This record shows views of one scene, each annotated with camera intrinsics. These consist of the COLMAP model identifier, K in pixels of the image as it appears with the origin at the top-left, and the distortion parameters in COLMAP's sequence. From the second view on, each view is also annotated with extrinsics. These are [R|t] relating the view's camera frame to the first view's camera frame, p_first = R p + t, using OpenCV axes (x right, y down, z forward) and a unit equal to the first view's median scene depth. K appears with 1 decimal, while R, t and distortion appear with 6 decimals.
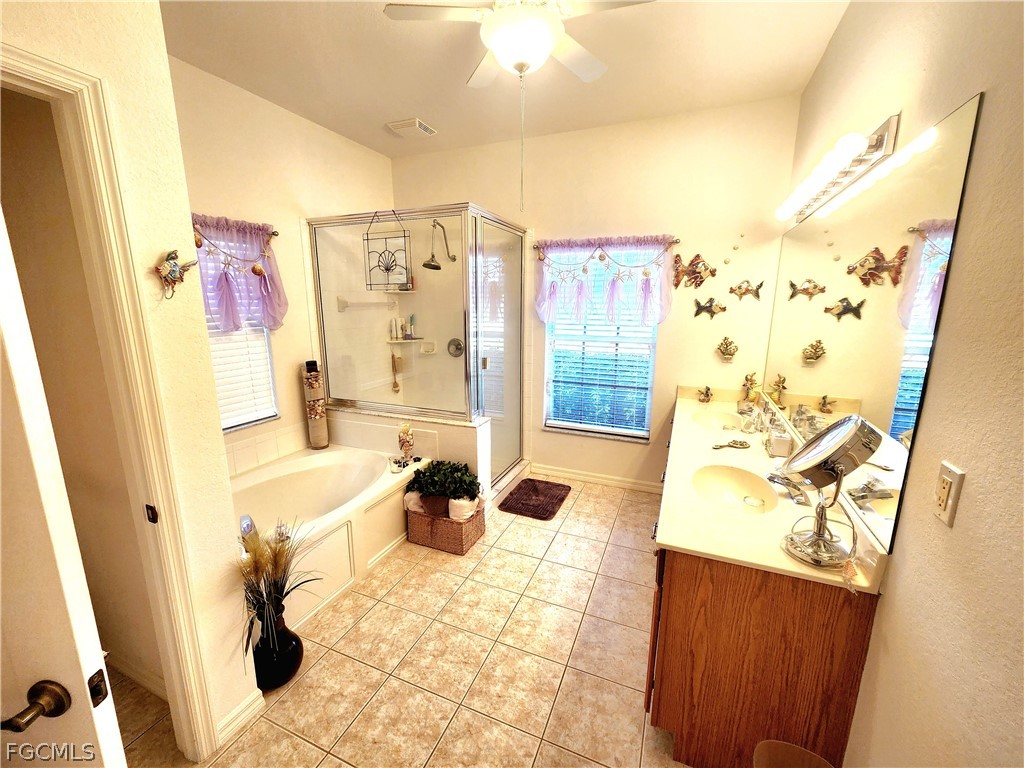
lens RADIAL K [[416.9, 0, 508.5], [0, 416.9, 384.8], [0, 0, 1]] dist [0.002800, -0.002306]
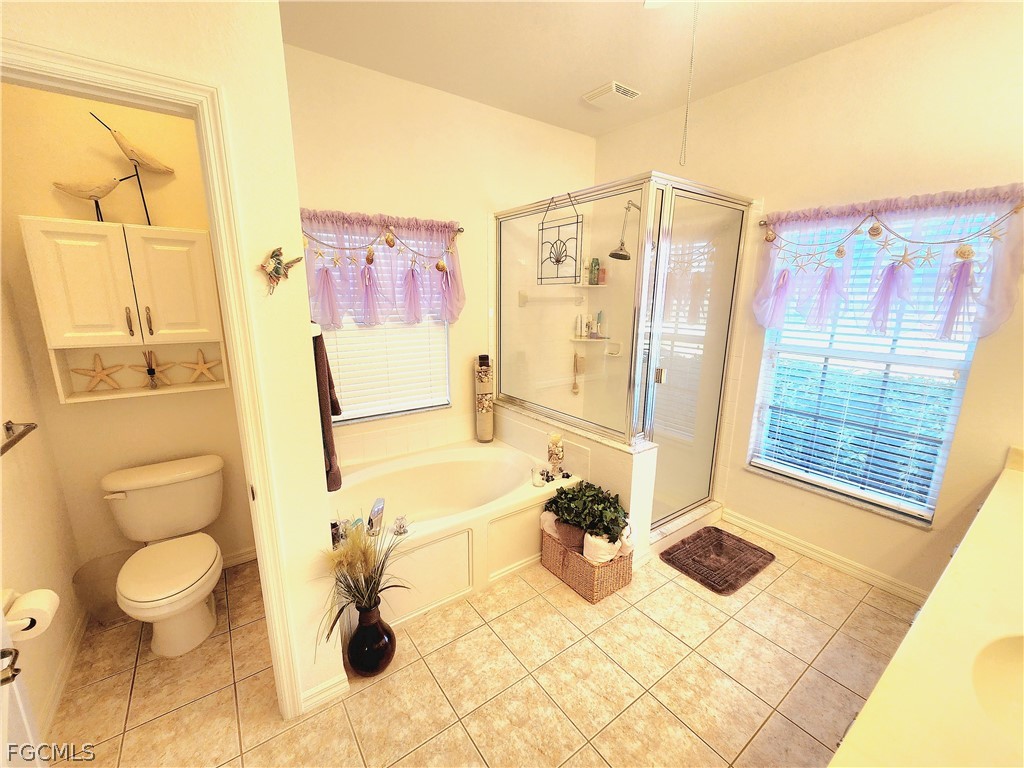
lens RADIAL K [[416.9, 0, 511.8], [0, 416.9, 386.9], [0, 0, 1]] dist [0.002800, -0.002306]
pose [[0.855721, 0.117493, -0.503922, 0.109869], [-0.107630, 0.992995, 0.048754, -0.039972], [0.506120, 0.012517, 0.862372, 0.175873]]
